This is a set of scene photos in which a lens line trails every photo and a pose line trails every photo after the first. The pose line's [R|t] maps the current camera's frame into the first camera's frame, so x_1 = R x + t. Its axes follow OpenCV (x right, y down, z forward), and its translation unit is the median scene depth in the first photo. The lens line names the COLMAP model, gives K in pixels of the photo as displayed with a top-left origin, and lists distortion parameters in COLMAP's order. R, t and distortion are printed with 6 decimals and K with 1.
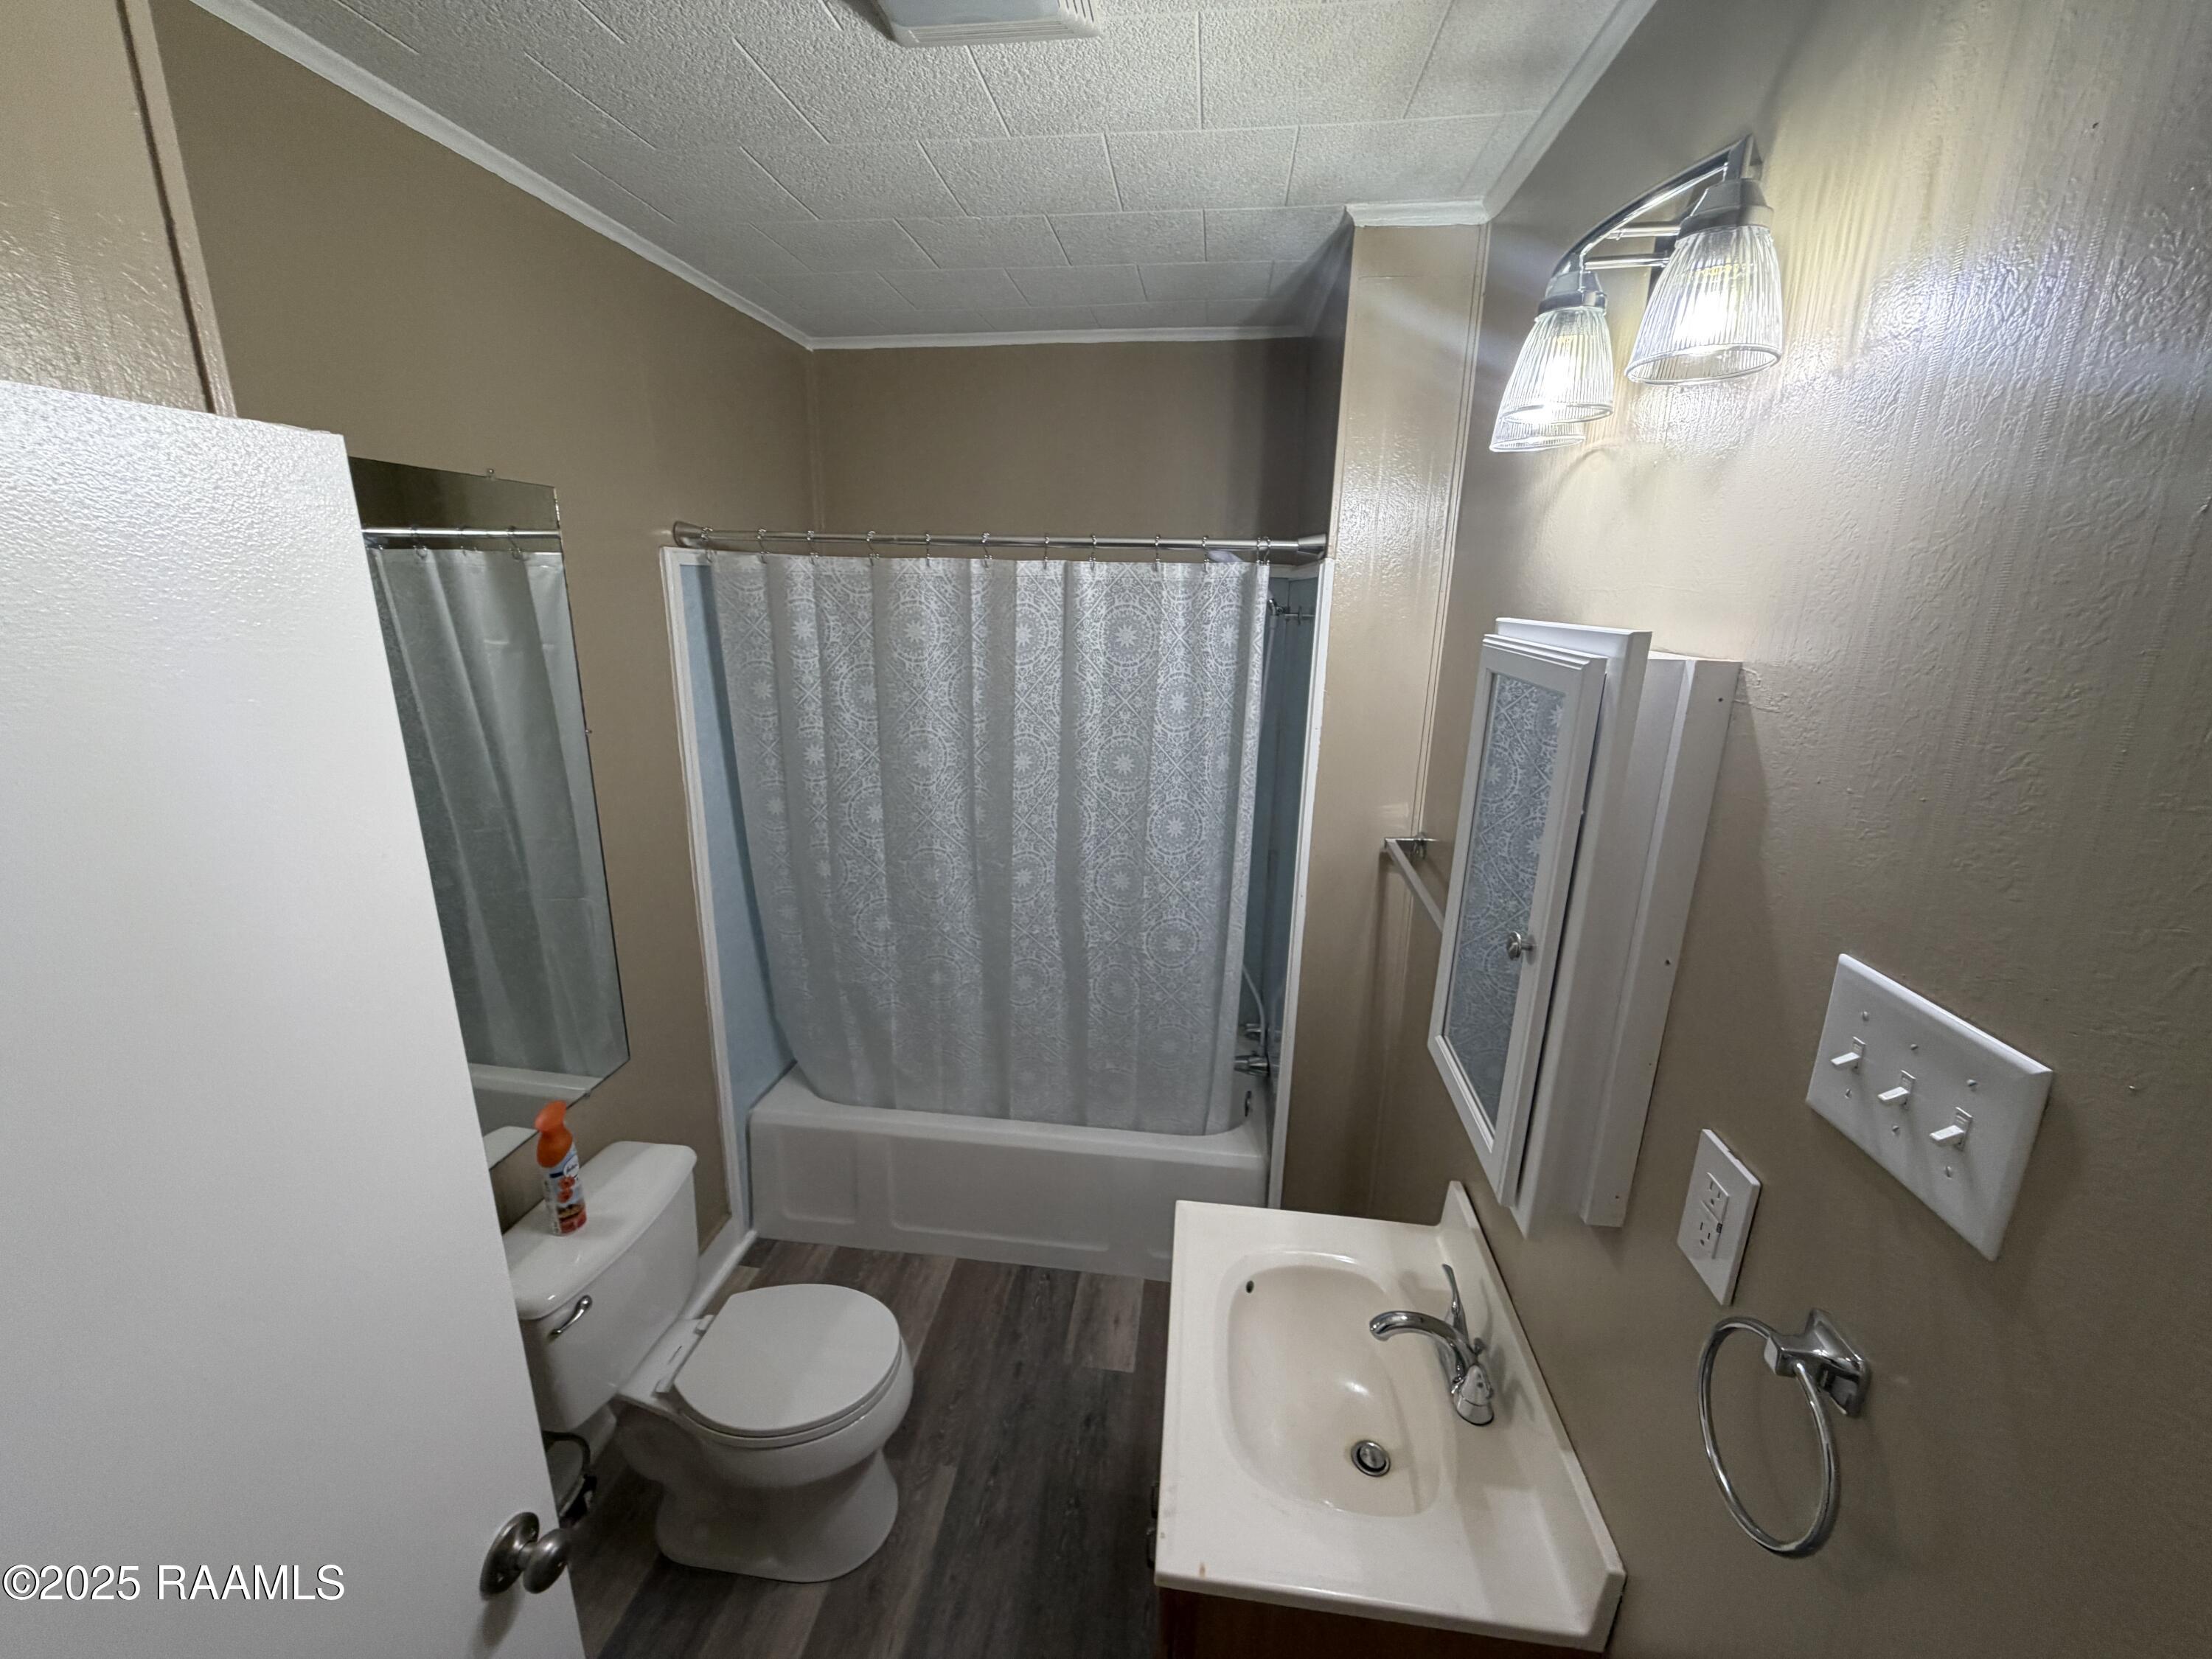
lens RADIAL K [[880.7, 0, 1106.1], [0, 880.7, 827.8], [0, 0, 1]] dist [-0.001231, -0.000274]
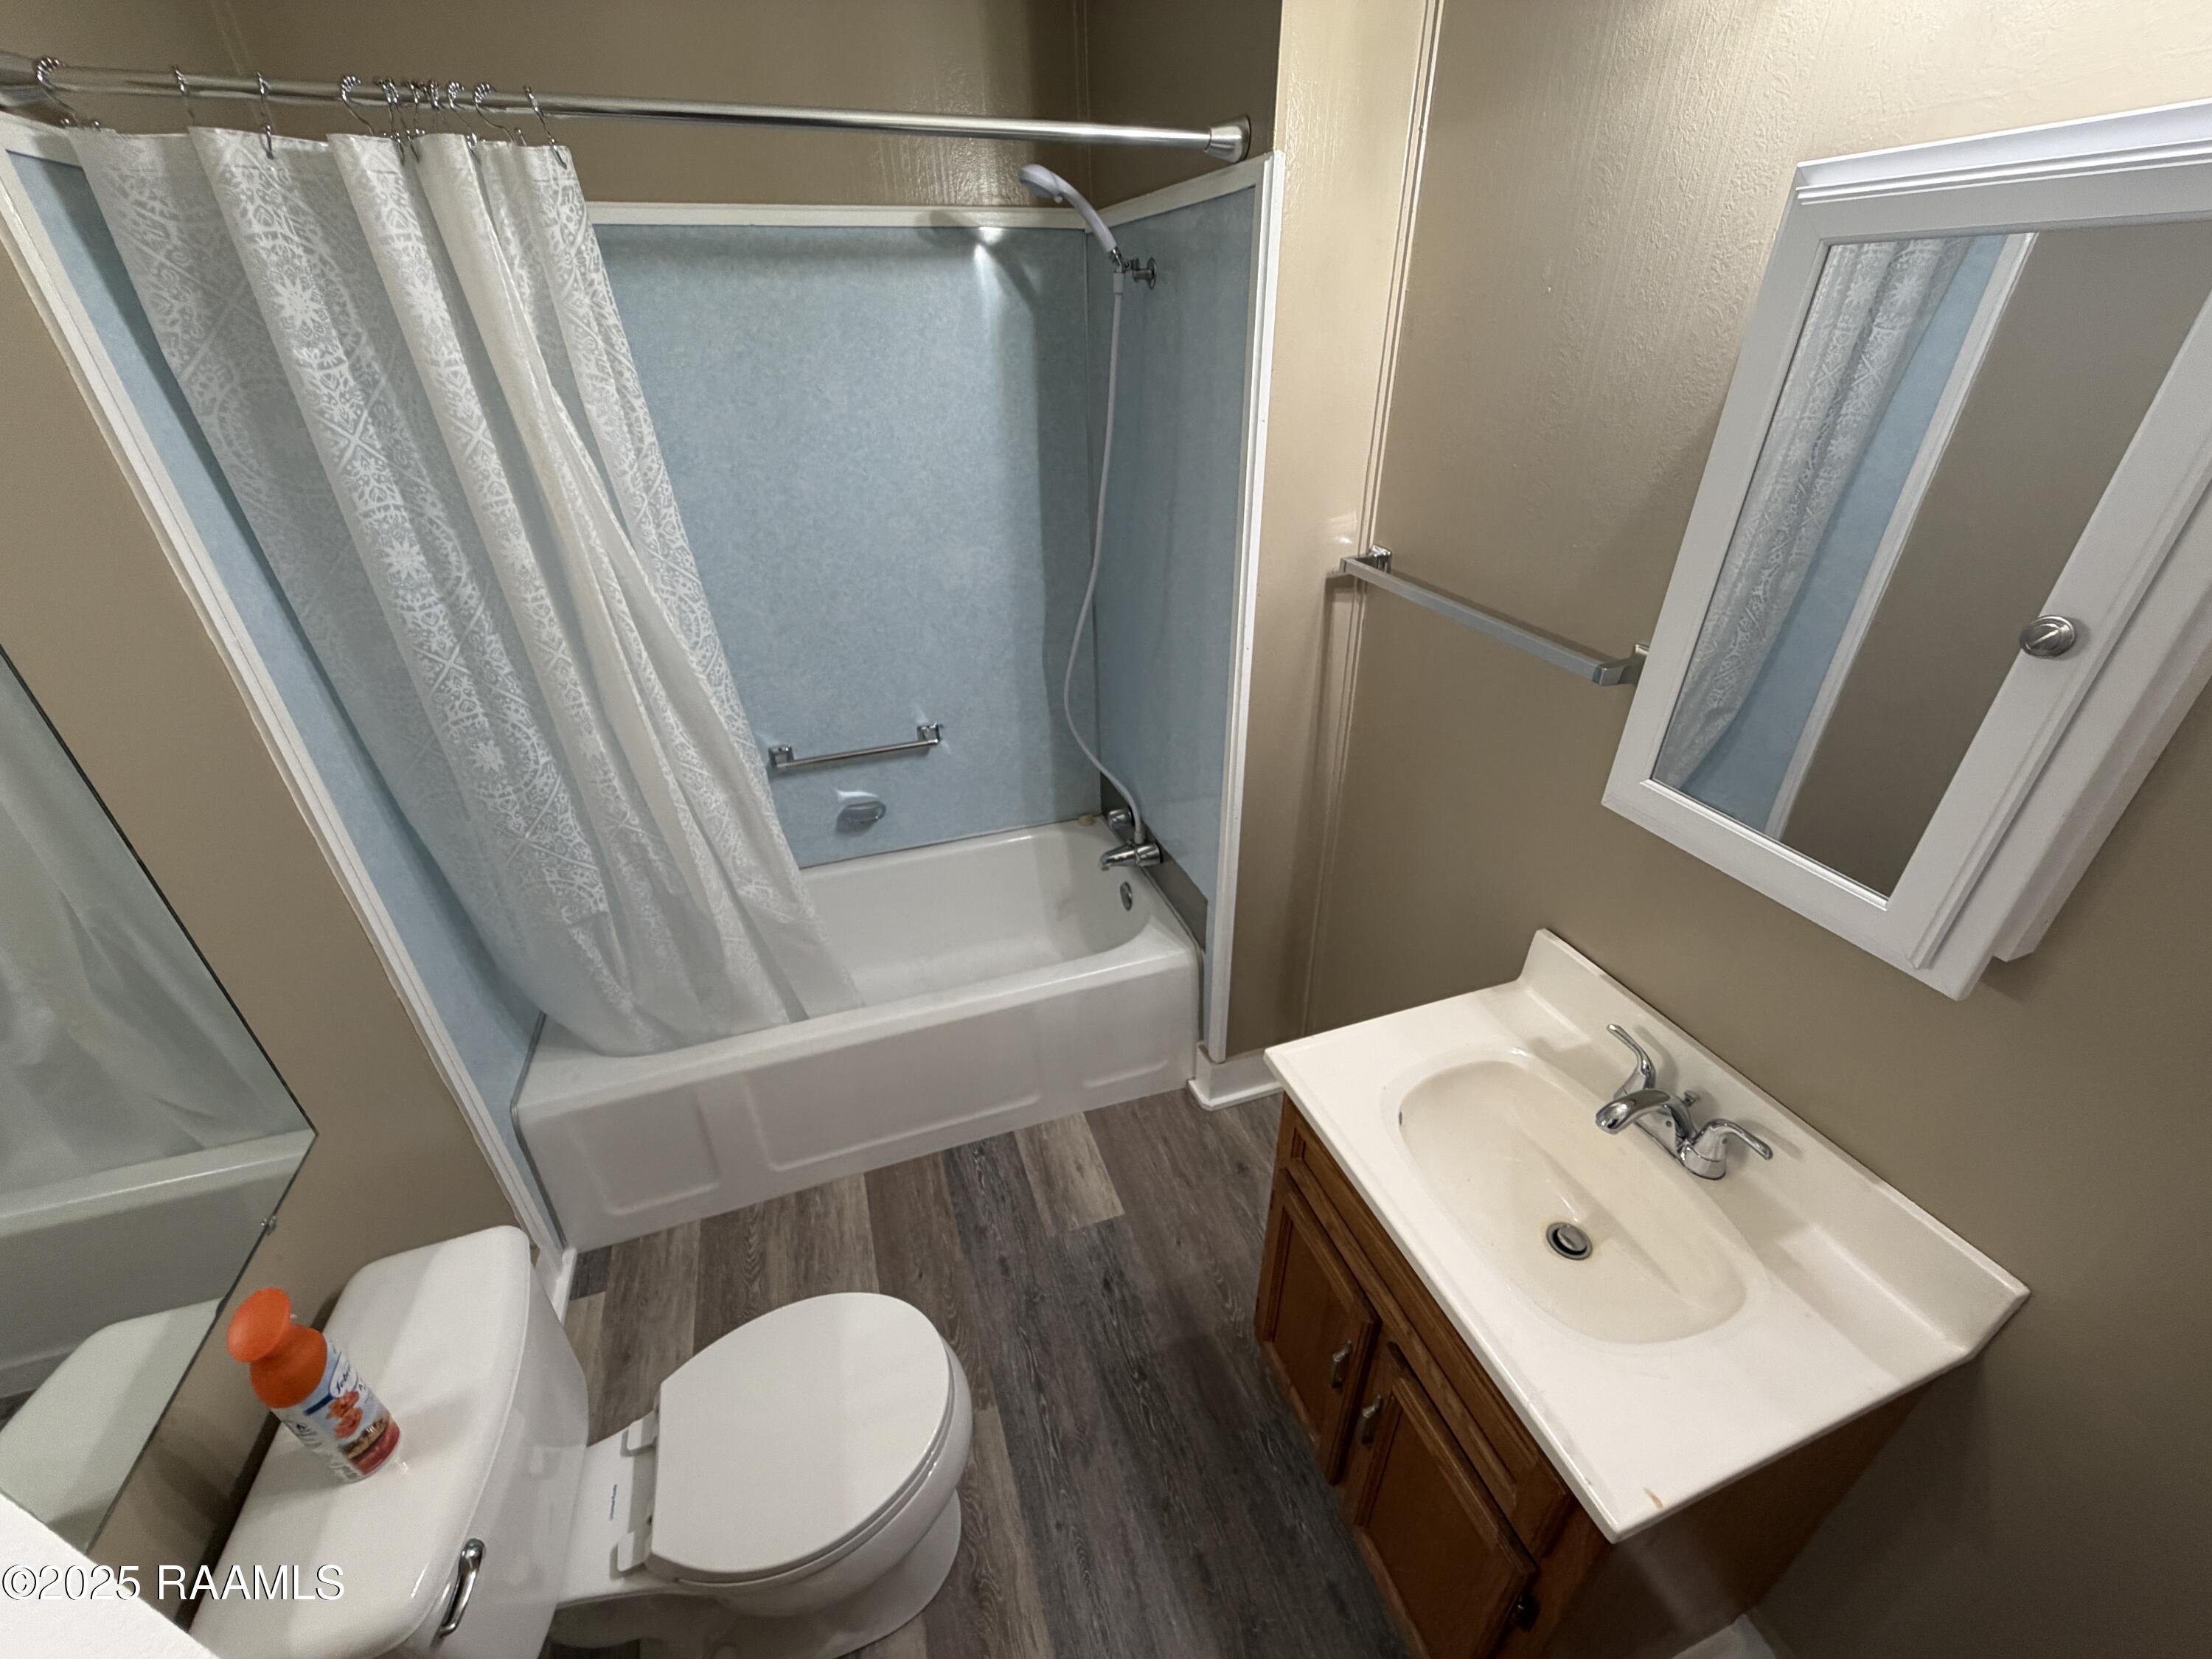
lens RADIAL K [[880.7, 0, 1105.2], [0, 880.7, 828.6], [0, 0, 1]] dist [-0.001231, -0.000274]
pose [[0.897287, -0.247301, 0.365676, -0.253208], [0.146932, 0.948432, 0.280870, -0.013860], [-0.416278, -0.198291, 0.887352, 0.330811]]
